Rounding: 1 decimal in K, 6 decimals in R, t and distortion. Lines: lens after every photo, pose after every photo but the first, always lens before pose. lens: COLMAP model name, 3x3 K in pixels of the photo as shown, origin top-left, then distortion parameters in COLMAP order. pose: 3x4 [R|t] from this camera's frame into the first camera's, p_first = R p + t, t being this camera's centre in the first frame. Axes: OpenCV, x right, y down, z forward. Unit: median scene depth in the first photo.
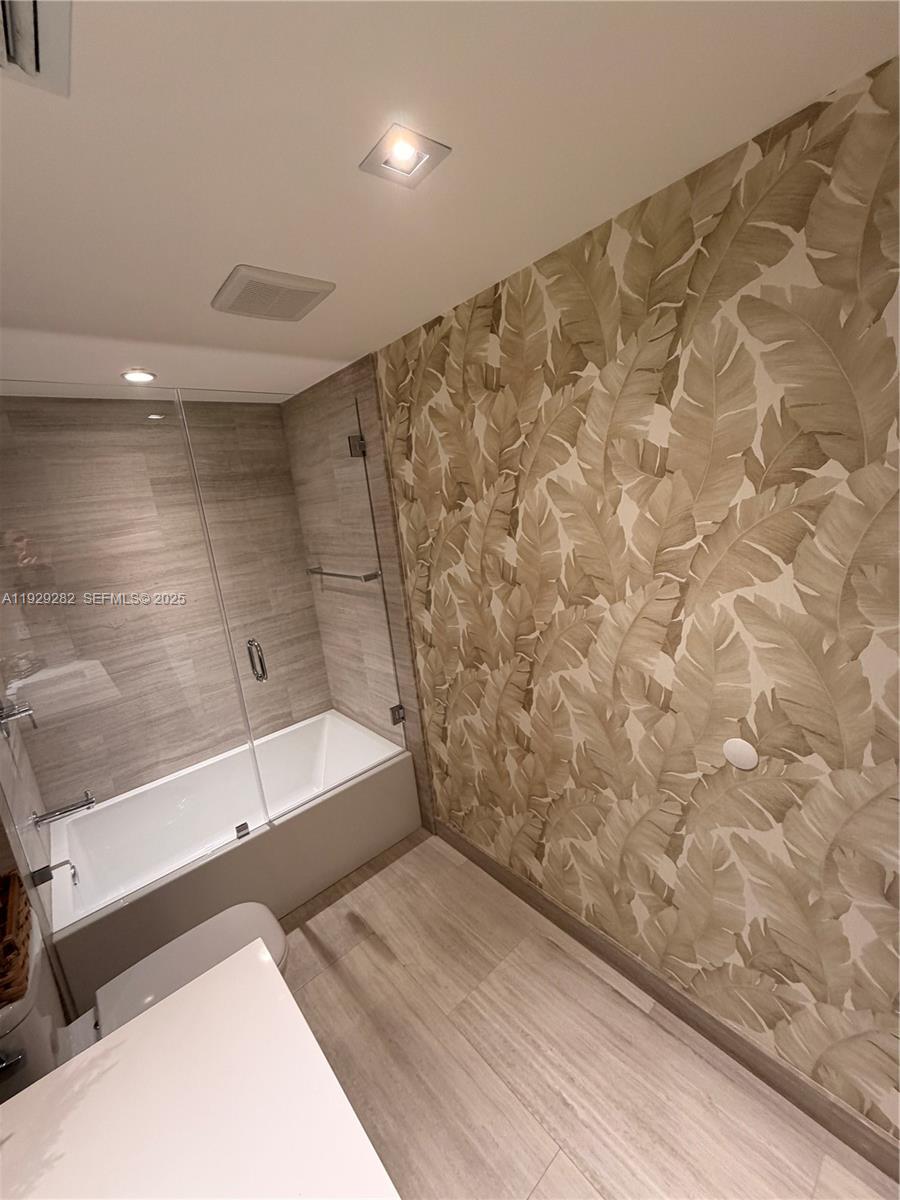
lens RADIAL K [[478.2, 0, 450.4], [0, 478.2, 595.8], [0, 0, 1]] dist [-0.000298, 0.000080]
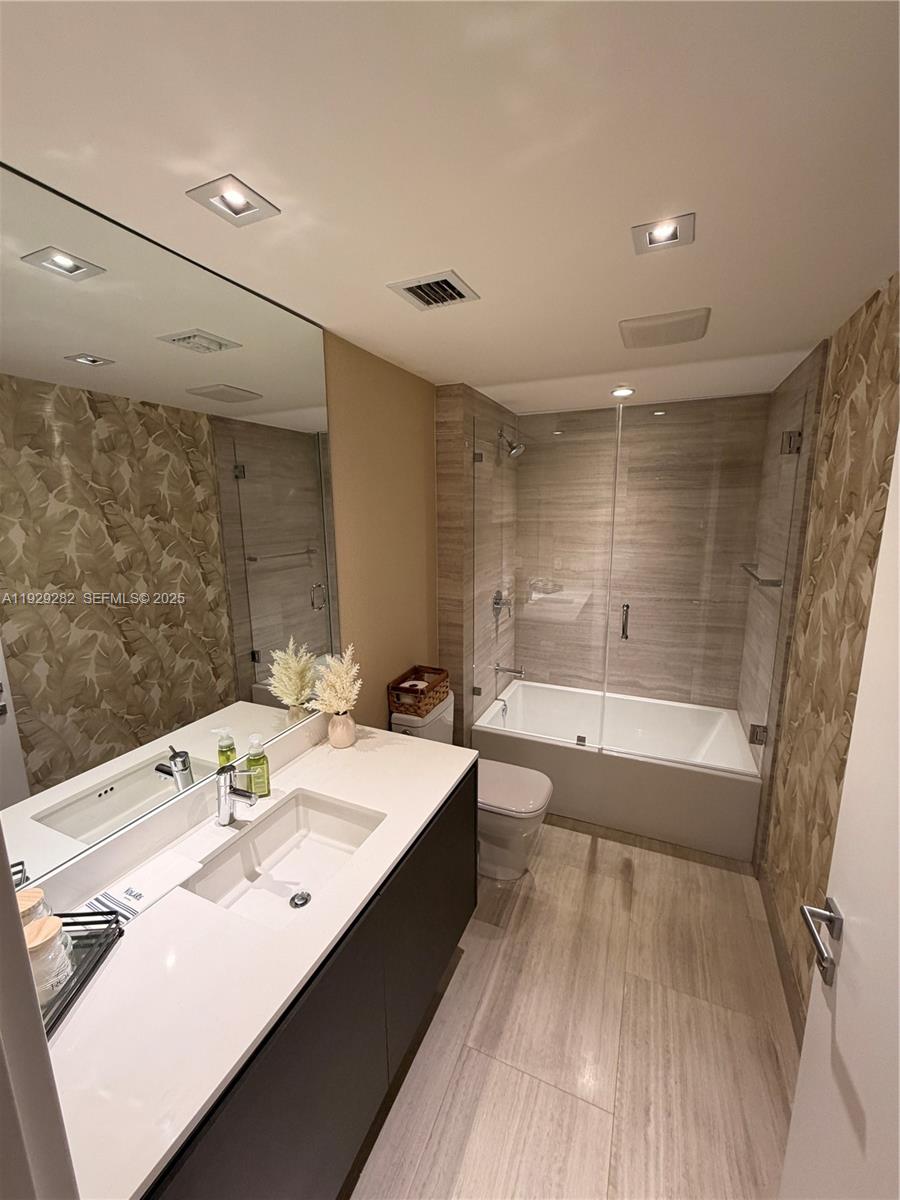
lens RADIAL K [[478.2, 0, 450.4], [0, 478.2, 595.8], [0, 0, 1]] dist [-0.000298, 0.000080]
pose [[0.427490, 0.270390, -0.862636, 0.420488], [-0.223630, 0.956195, 0.188893, -0.057928], [0.875923, 0.112161, 0.469232, 0.019954]]
